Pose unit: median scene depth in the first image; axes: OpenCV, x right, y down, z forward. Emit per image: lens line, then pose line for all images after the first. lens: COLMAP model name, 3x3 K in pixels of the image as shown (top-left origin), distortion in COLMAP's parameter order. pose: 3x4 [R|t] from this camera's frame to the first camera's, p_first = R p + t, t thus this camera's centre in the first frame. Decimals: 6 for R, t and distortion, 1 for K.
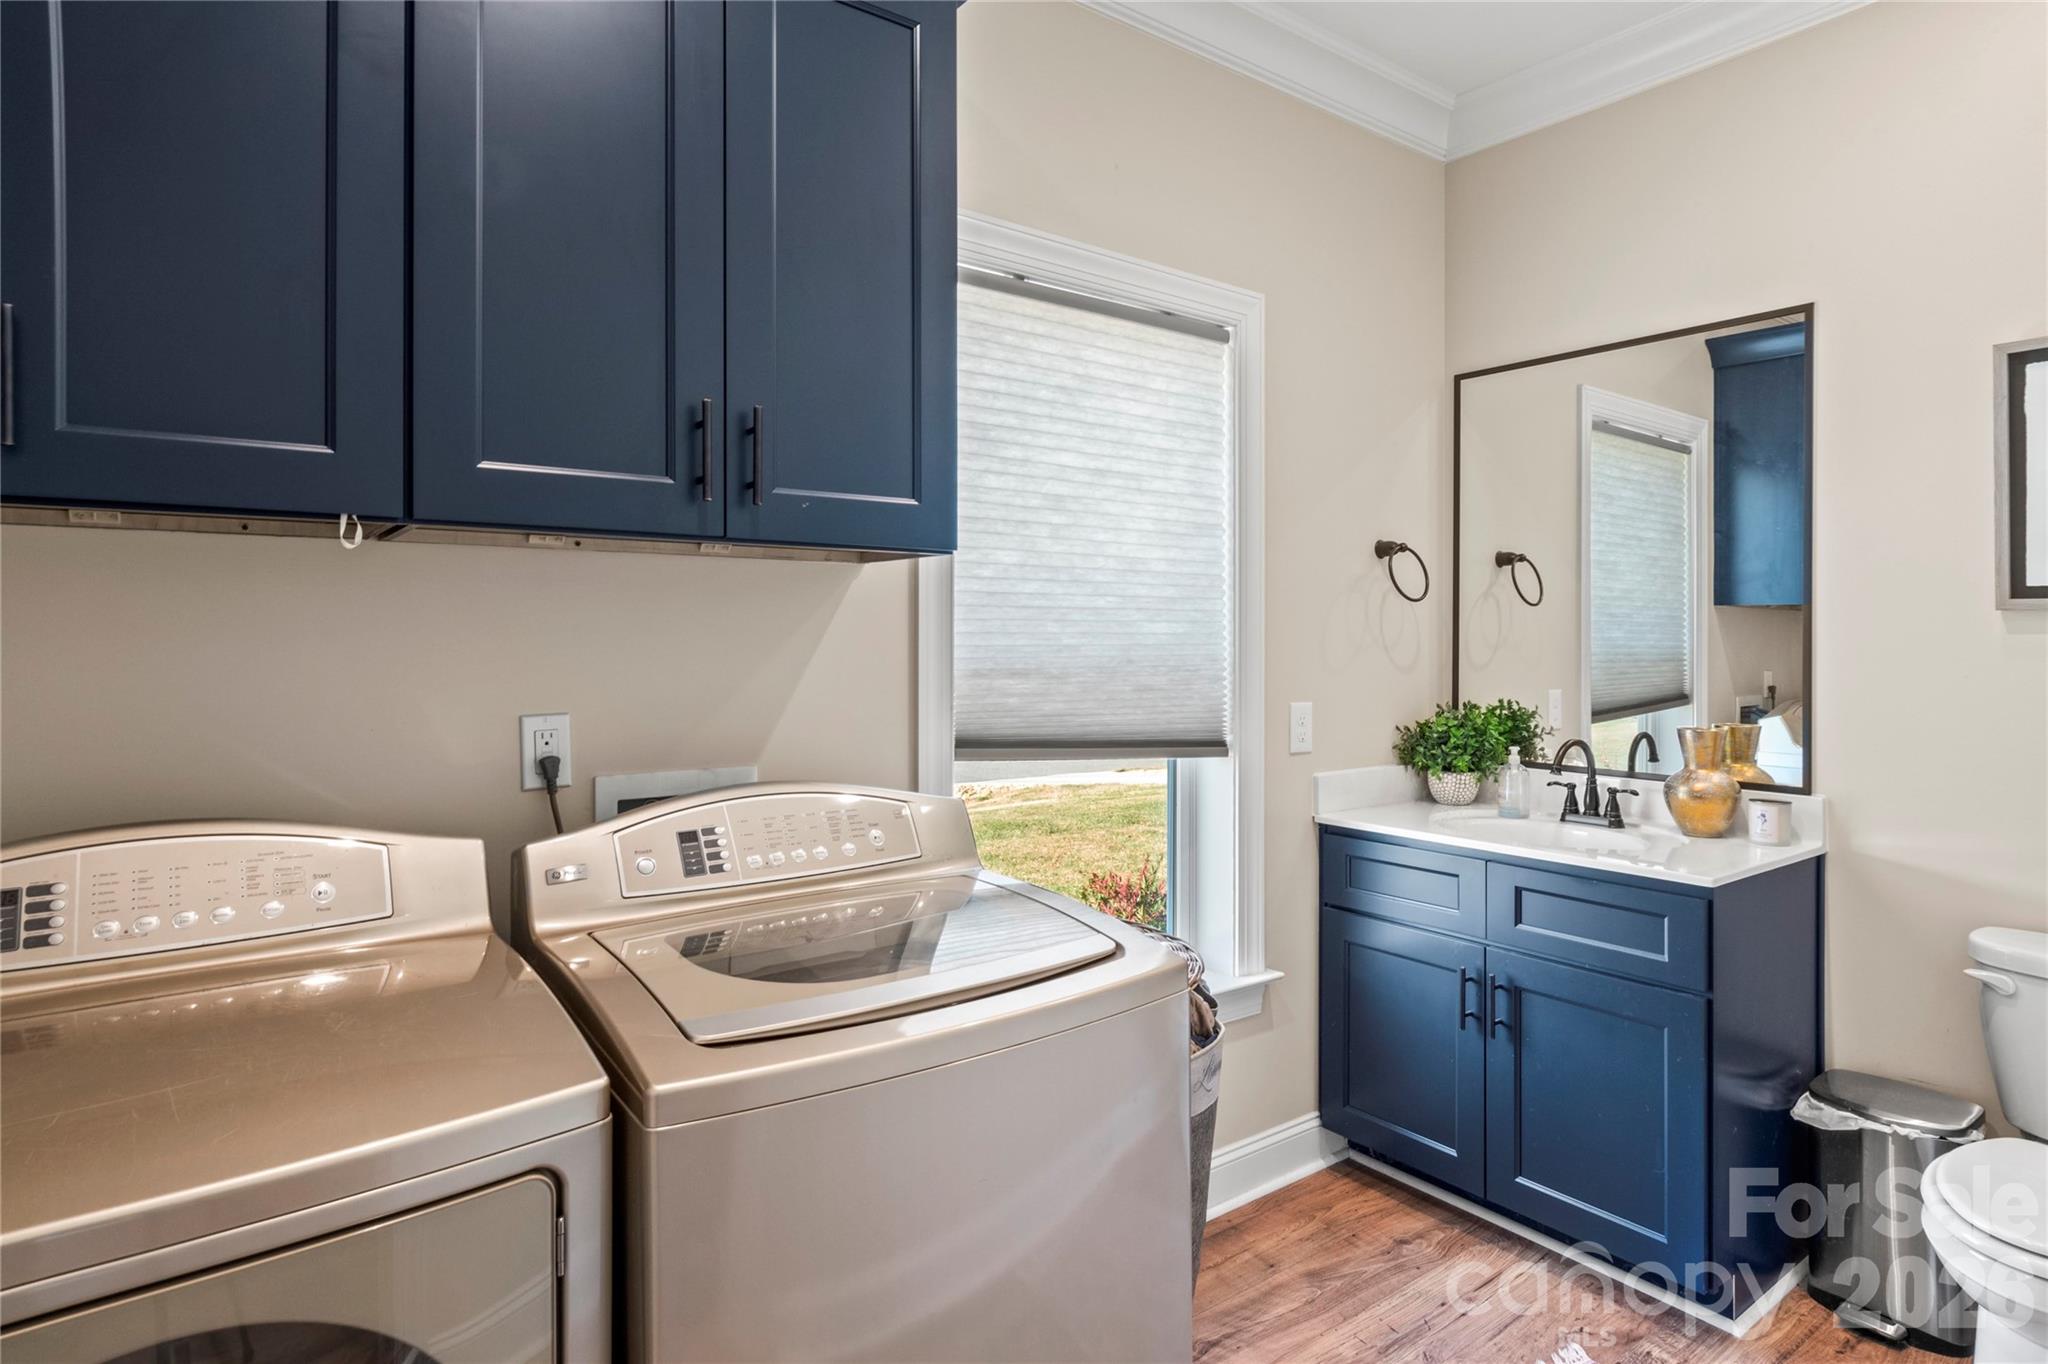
lens RADIAL K [[1125.9, 0, 1088.7], [0, 1125.9, 633.7], [0, 0, 1]] dist [0.000718, 0.000117]
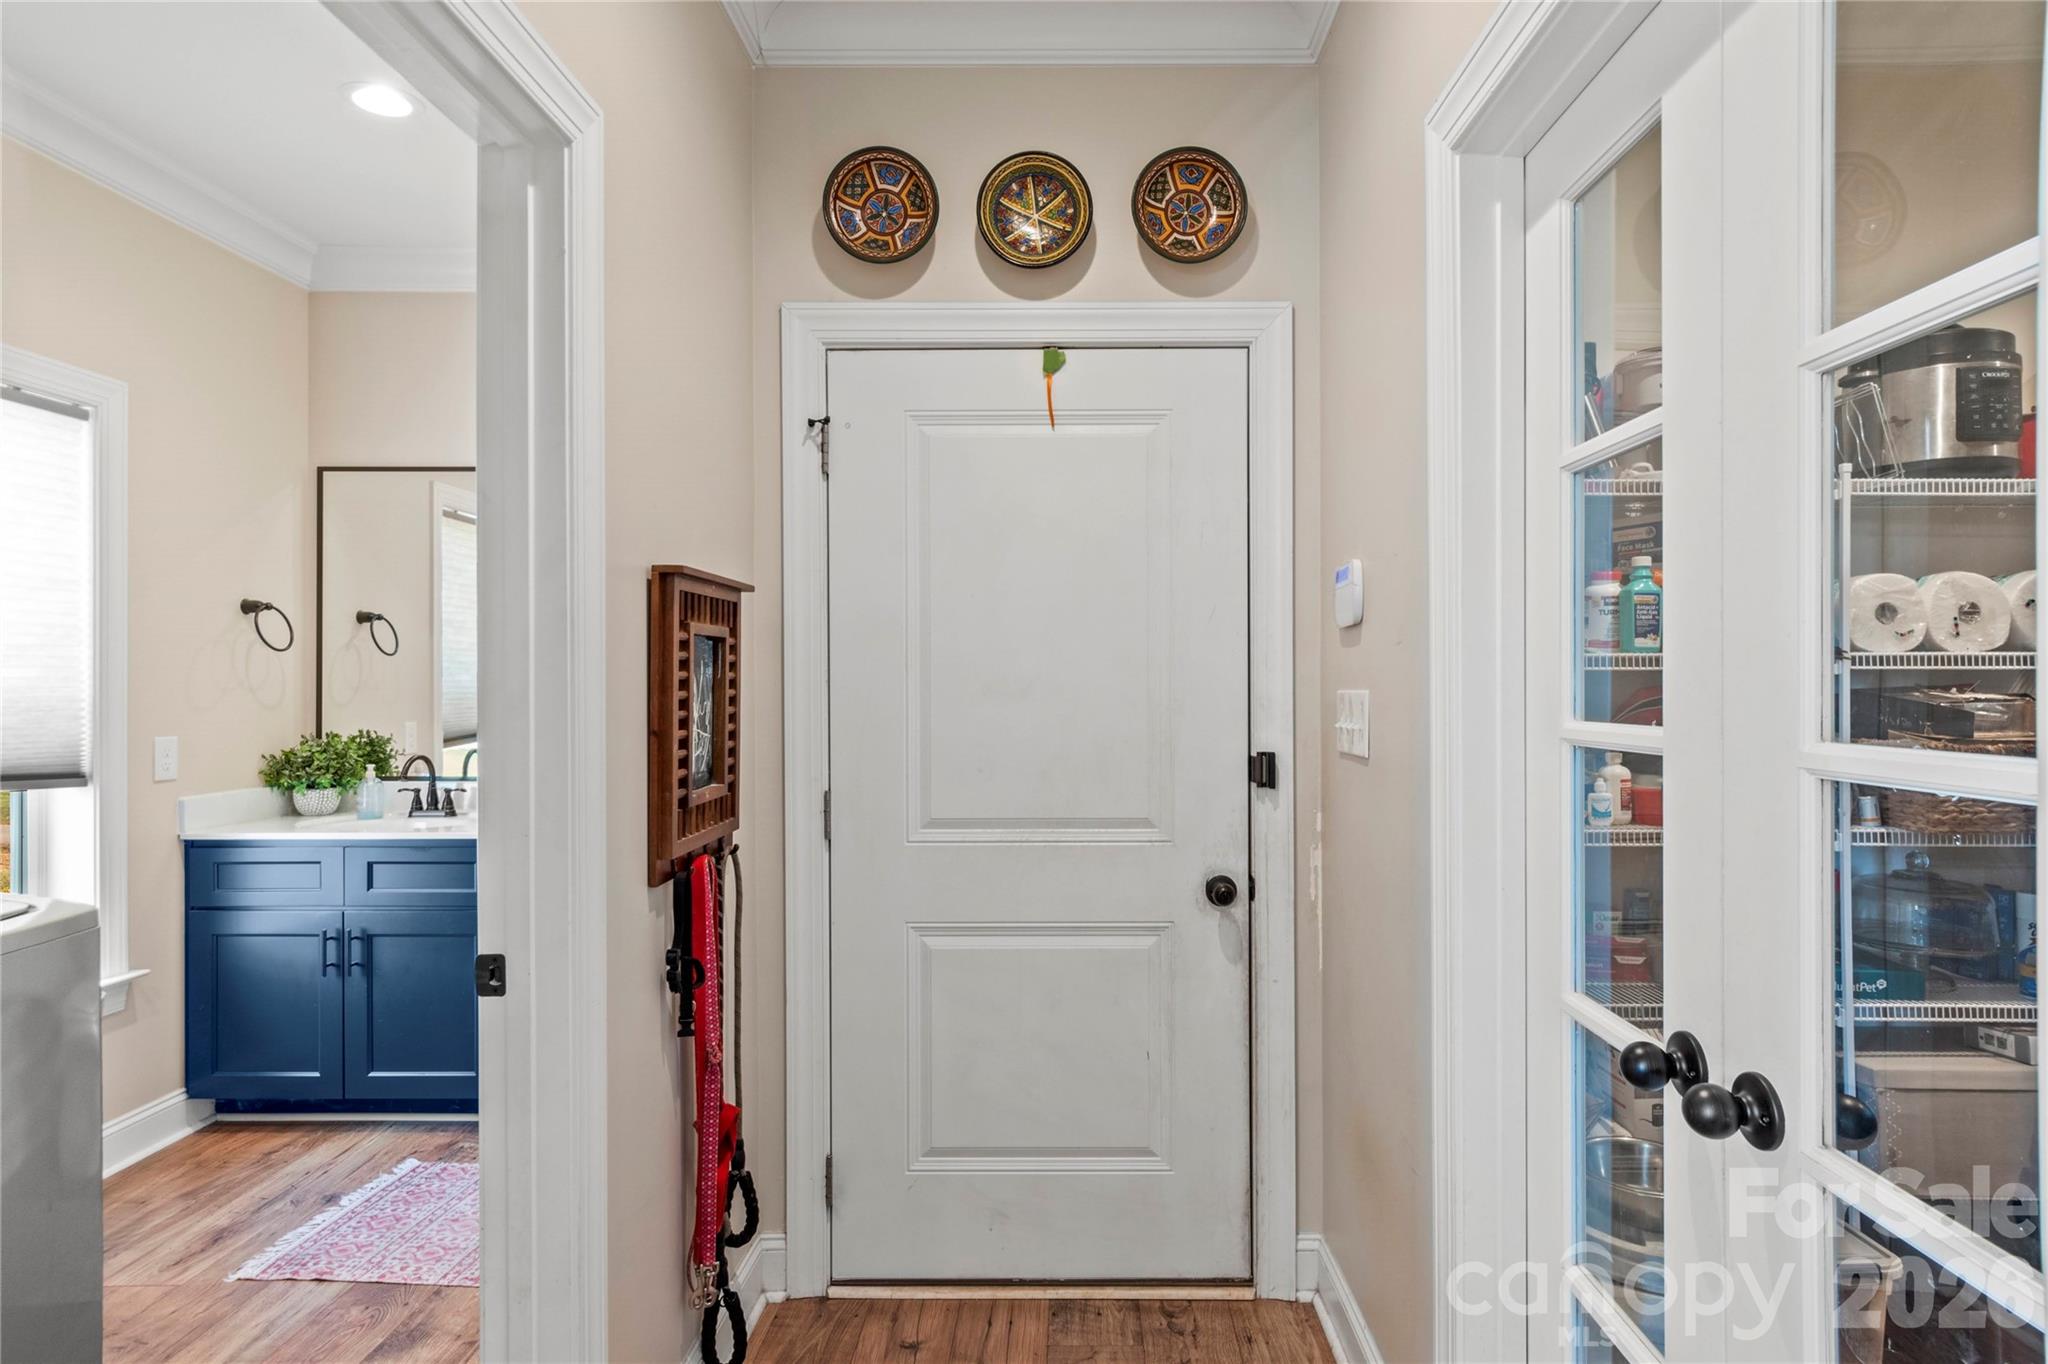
lens RADIAL K [[1113.3, 0, 1064.0], [0, 1113.3, 679.7], [0, 0, 1]] dist [-0.000122, -0.000852]
pose [[0.622633, -0.002483, 0.782510, -0.131101], [0.000729, 0.999996, 0.002593, -0.000116], [-0.782513, -0.001043, 0.622633, -0.434593]]
